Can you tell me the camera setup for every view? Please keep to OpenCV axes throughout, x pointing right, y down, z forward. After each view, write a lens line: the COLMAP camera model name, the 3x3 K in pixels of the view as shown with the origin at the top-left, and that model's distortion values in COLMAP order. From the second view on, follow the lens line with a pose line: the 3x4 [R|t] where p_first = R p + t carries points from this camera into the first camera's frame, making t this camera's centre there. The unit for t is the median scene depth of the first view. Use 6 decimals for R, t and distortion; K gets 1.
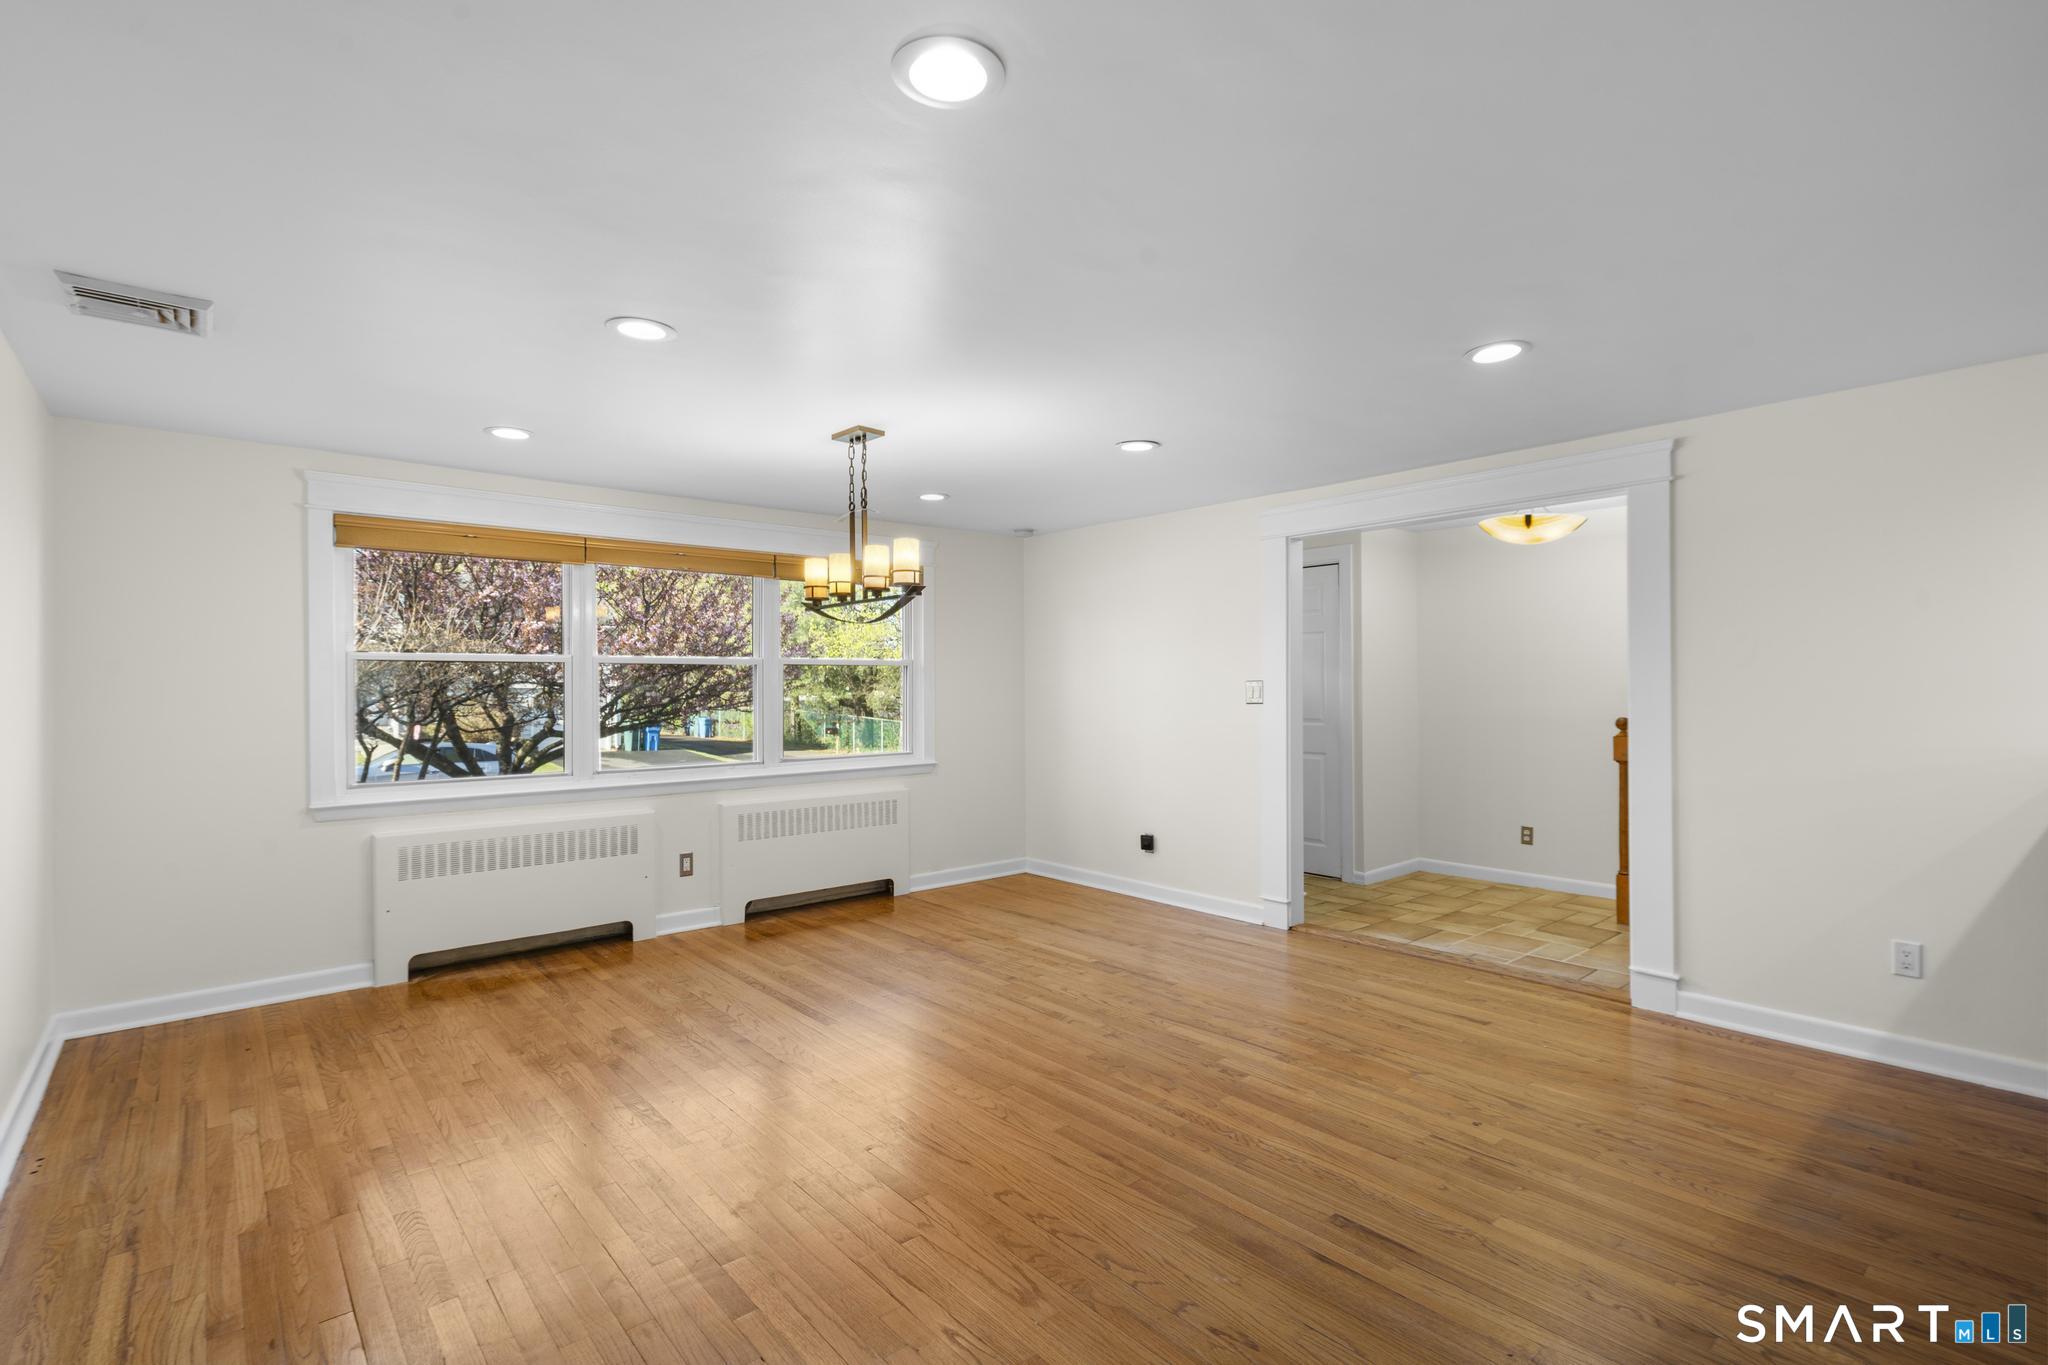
lens RADIAL K [[959.0, 0, 1026.9], [0, 959.0, 682.0], [0, 0, 1]] dist [-0.005553, 0.005232]
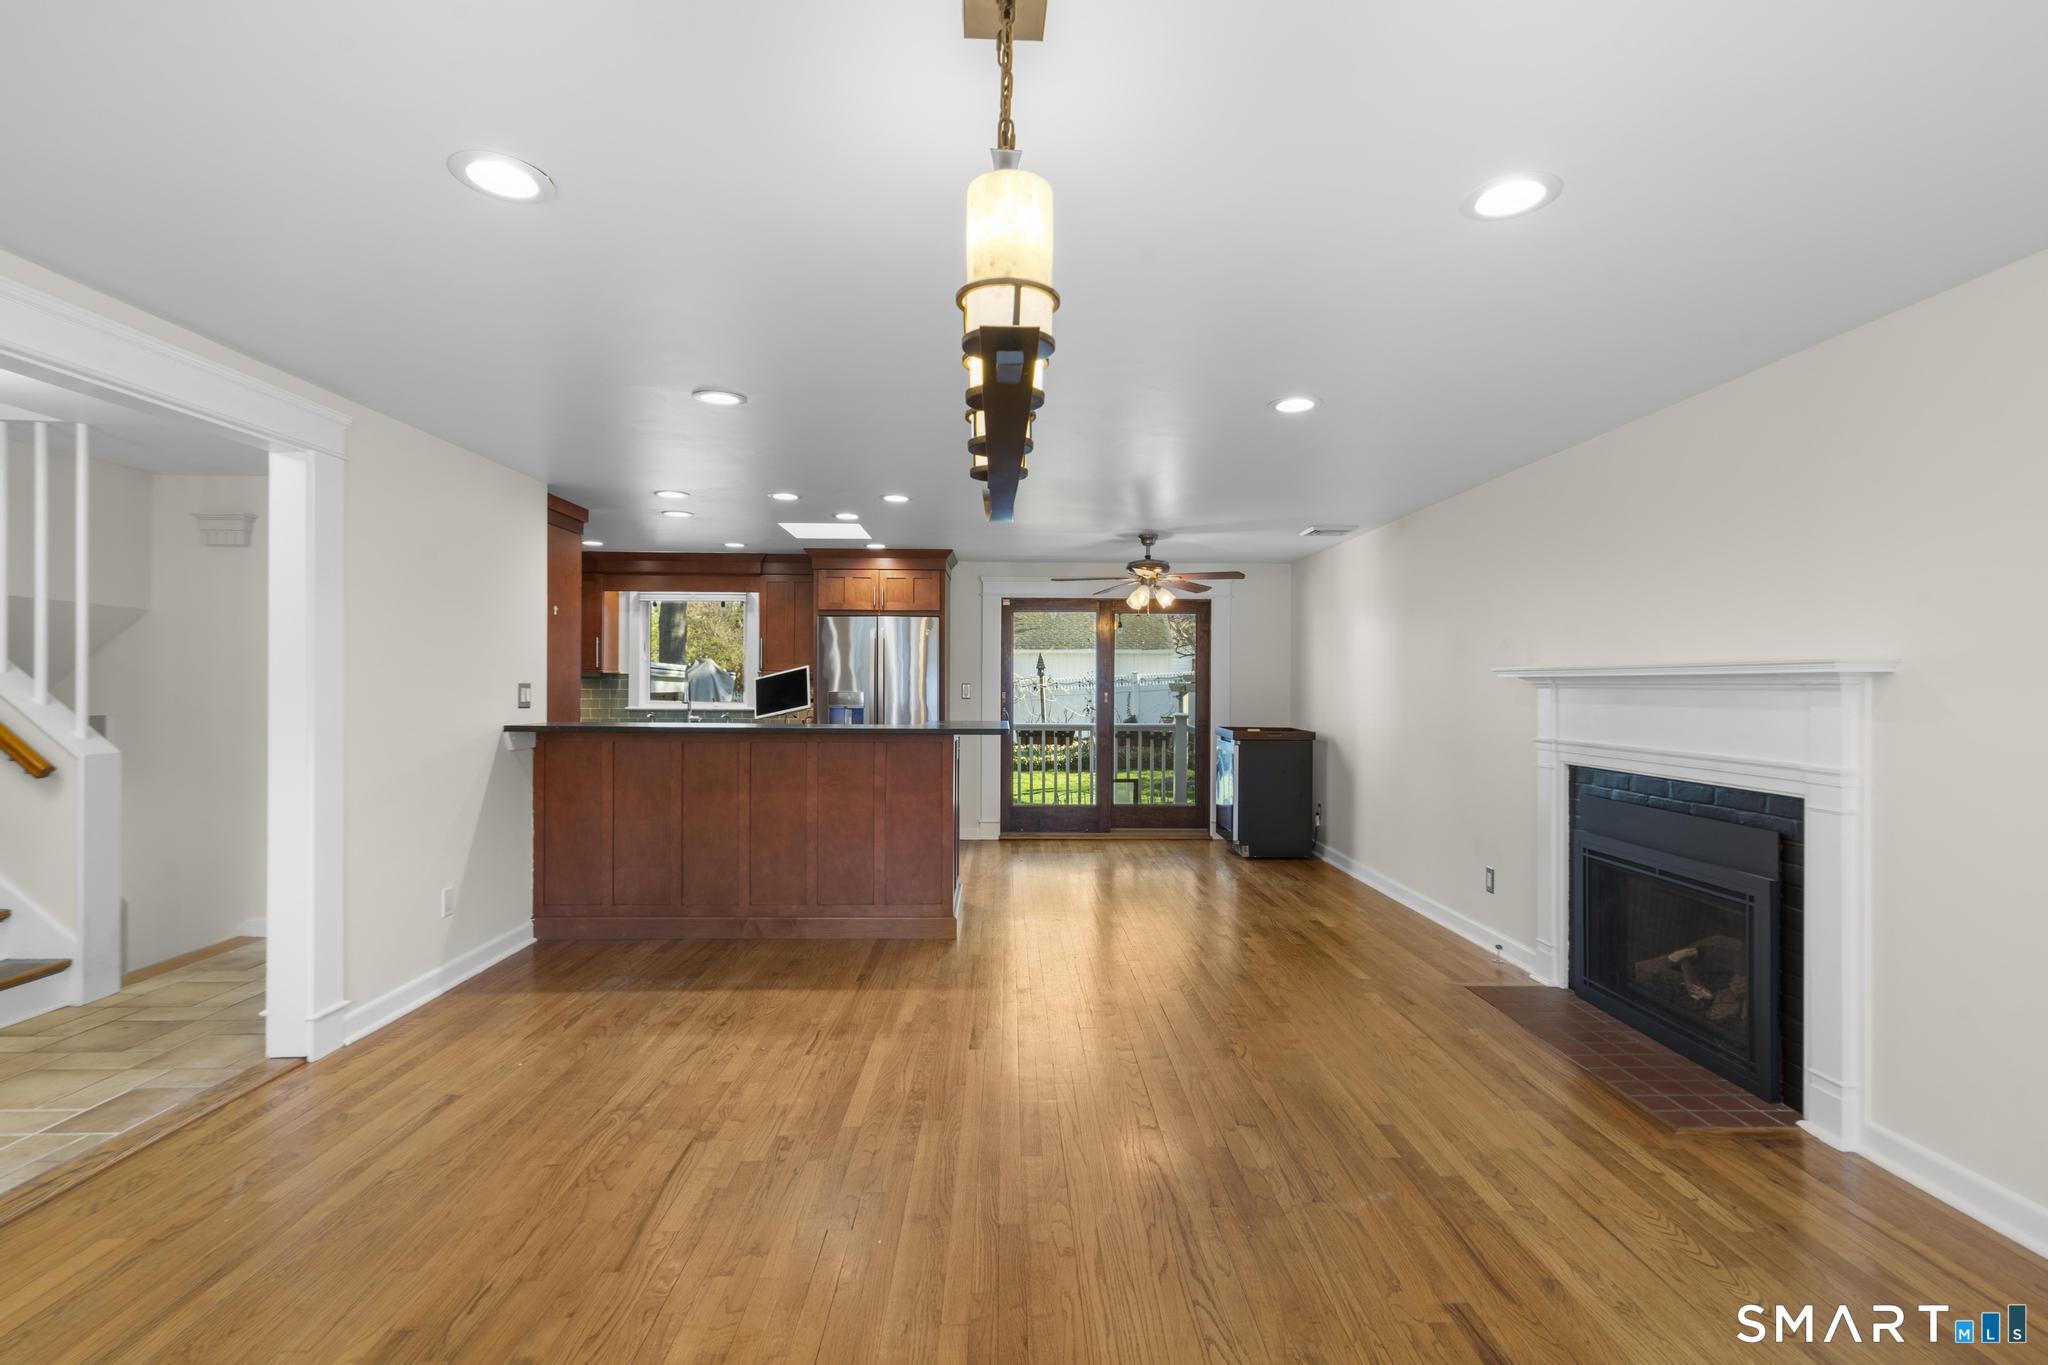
lens RADIAL K [[959.0, 0, 1029.8], [0, 959.0, 687.2], [0, 0, 1]] dist [-0.005553, 0.005232]
pose [[-0.778091, 0.002337, 0.628148, -0.366506], [0.000208, 0.999994, -0.003462, 0.006300], [-0.628152, -0.002563, -0.778086, 1.147519]]
